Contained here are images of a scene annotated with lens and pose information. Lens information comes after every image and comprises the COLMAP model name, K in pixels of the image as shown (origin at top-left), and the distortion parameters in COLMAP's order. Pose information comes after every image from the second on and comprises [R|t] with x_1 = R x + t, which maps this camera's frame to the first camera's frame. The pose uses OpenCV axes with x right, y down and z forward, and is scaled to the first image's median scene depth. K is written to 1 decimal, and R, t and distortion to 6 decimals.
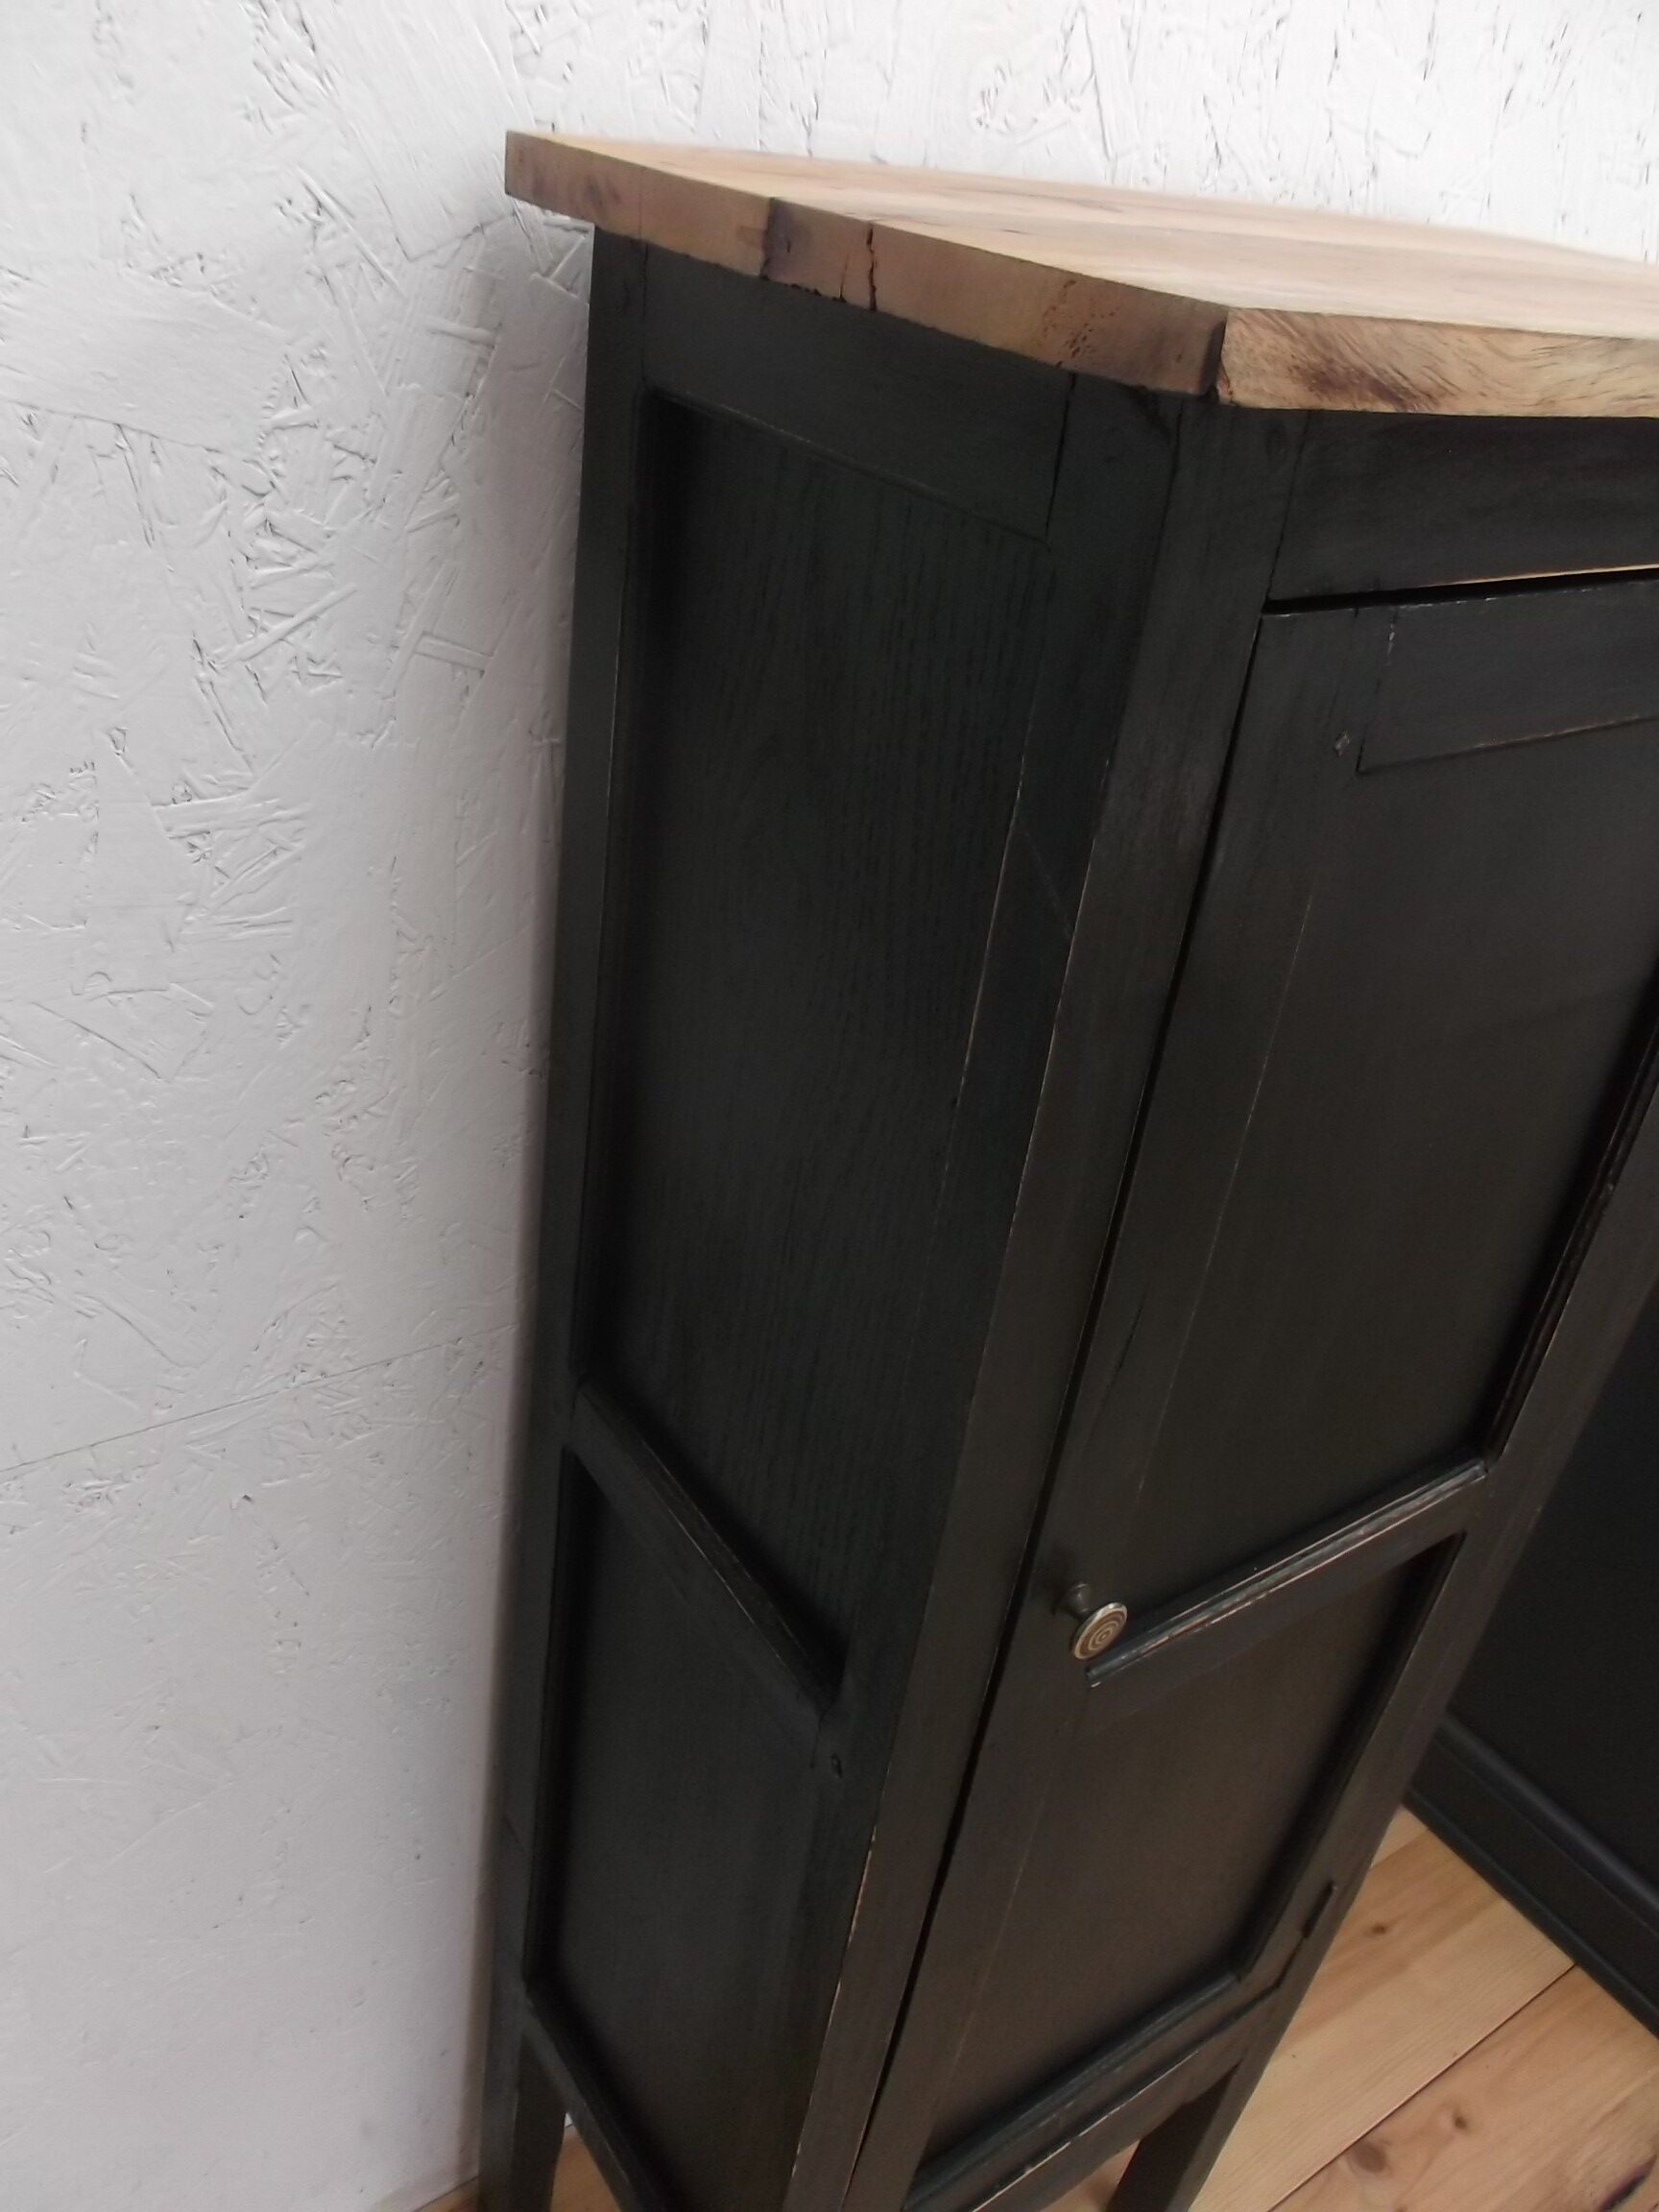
lens RADIAL K [[1711.3, 0, 816.0], [0, 1711.3, 1110.8], [0, 0, 1]] dist [-0.059477, 0.071088]
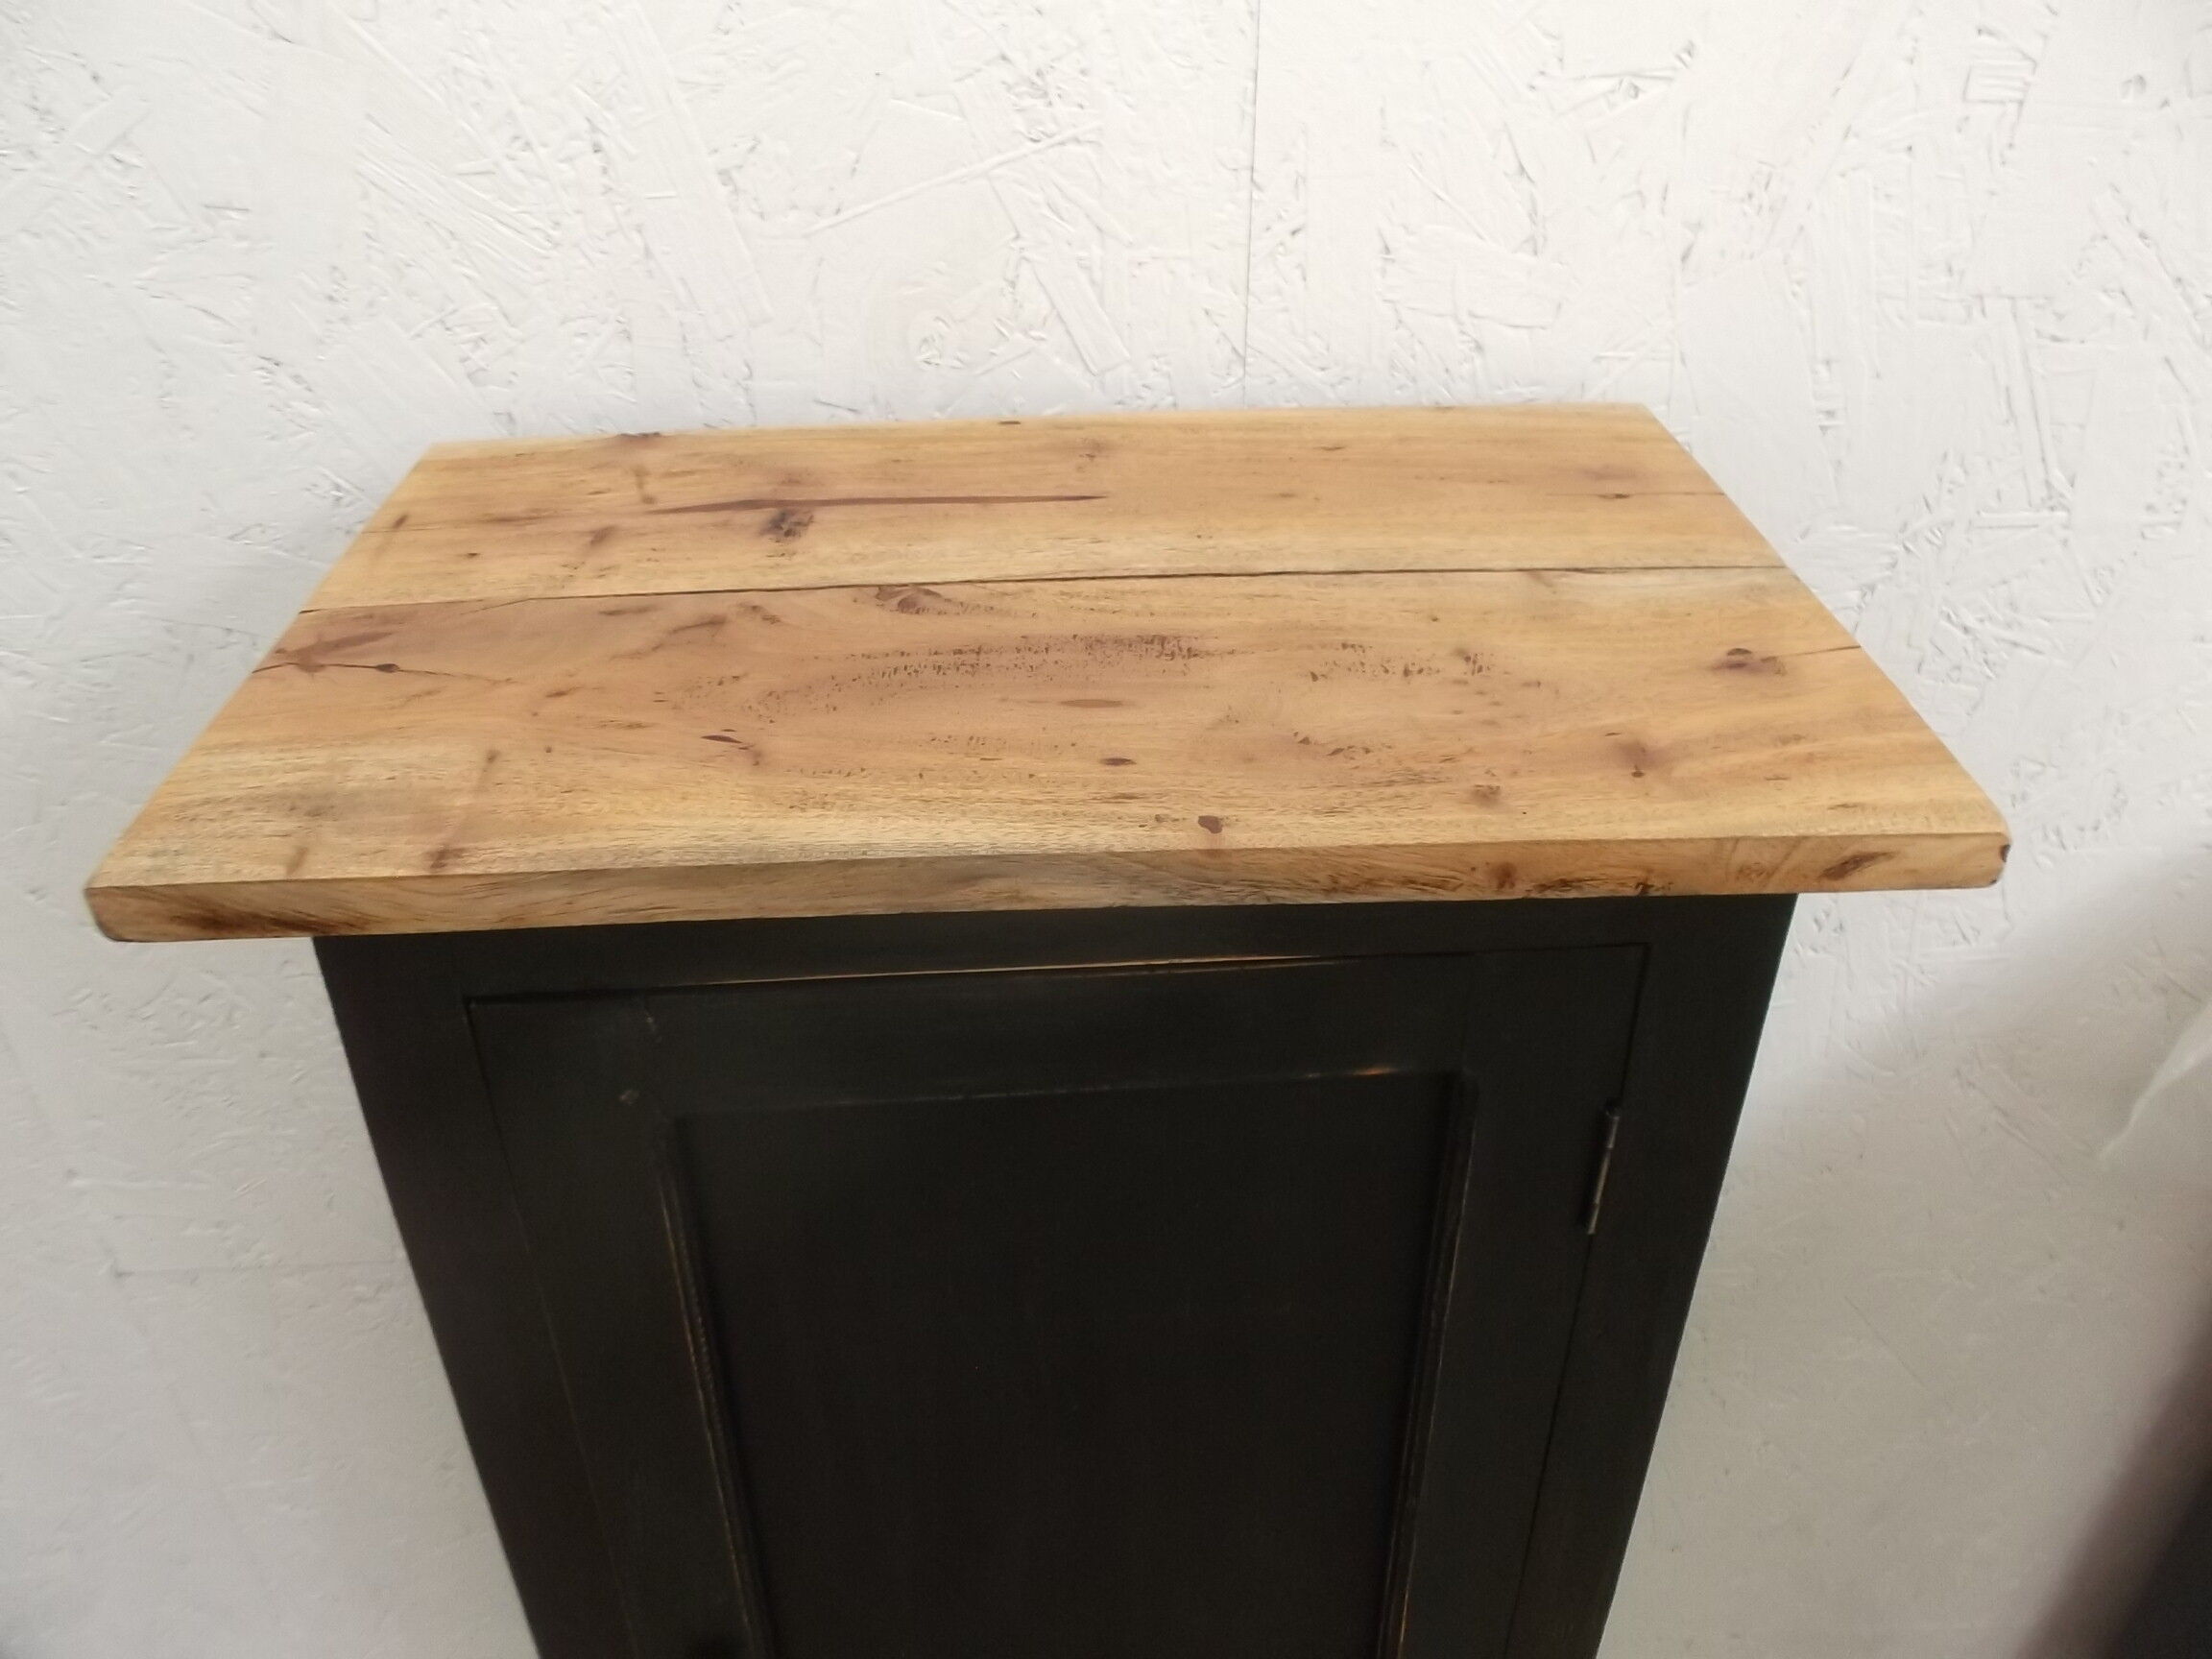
lens RADIAL K [[1711.3, 0, 1025.4], [0, 1711.3, 891.6], [0, 0, 1]] dist [-0.059477, 0.071088]
pose [[0.841708, 0.189000, -0.505773, 0.868407], [-0.175739, 0.981625, 0.074355, -0.384670], [0.510532, 0.026299, 0.859456, 0.105312]]
